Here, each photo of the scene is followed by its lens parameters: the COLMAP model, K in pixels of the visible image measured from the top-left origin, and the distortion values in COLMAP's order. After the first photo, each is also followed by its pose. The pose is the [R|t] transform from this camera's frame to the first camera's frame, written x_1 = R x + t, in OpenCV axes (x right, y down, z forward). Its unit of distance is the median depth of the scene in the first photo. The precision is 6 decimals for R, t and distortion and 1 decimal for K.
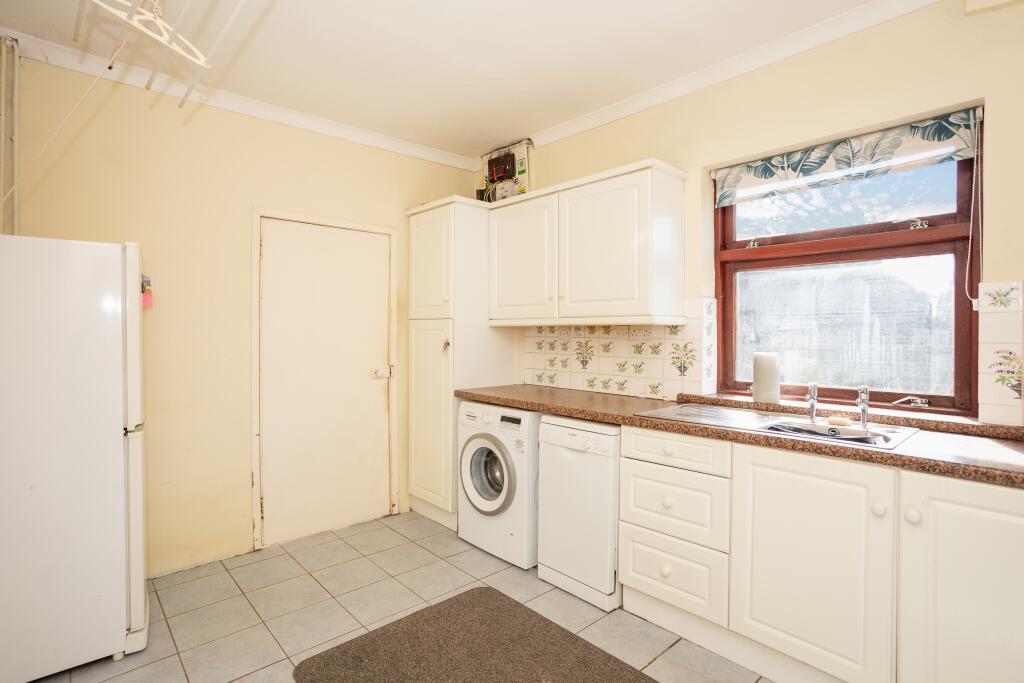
lens RADIAL K [[508.8, 0, 512.5], [0, 508.8, 330.0], [0, 0, 1]] dist [-0.001825, 0.000090]
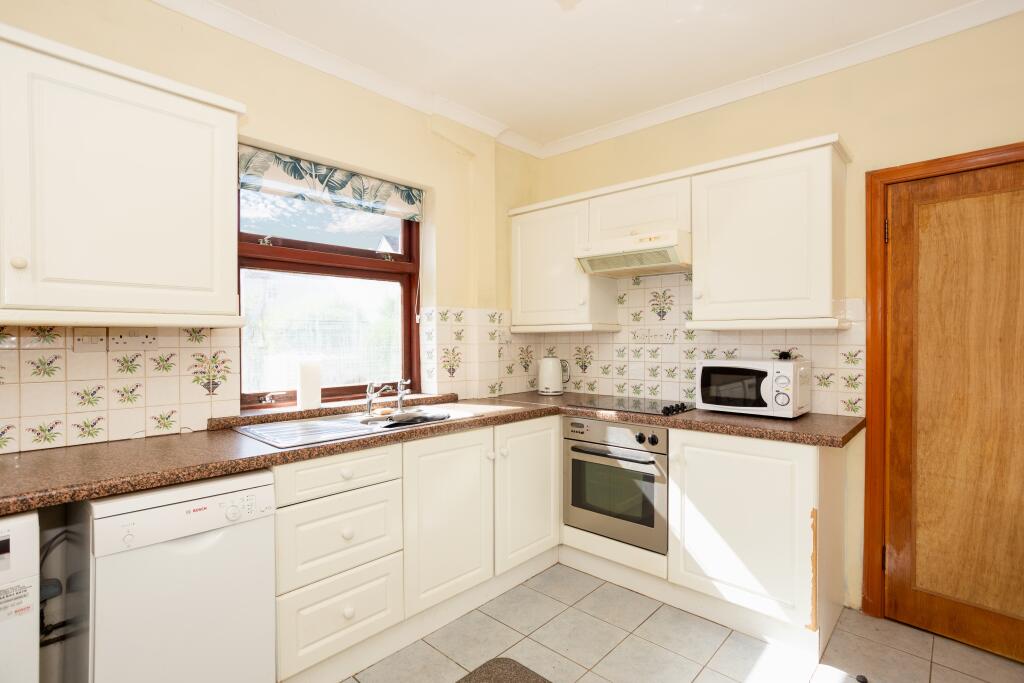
lens RADIAL K [[520.4, 0, 472.9], [0, 520.4, 340.9], [0, 0, 1]] dist [-0.002035, 0.000591]
pose [[-0.048508, -0.008592, 0.998786, -0.530301], [-0.003760, 0.999957, 0.008419, 0.000822], [-0.998816, -0.003347, -0.048538, 0.741369]]
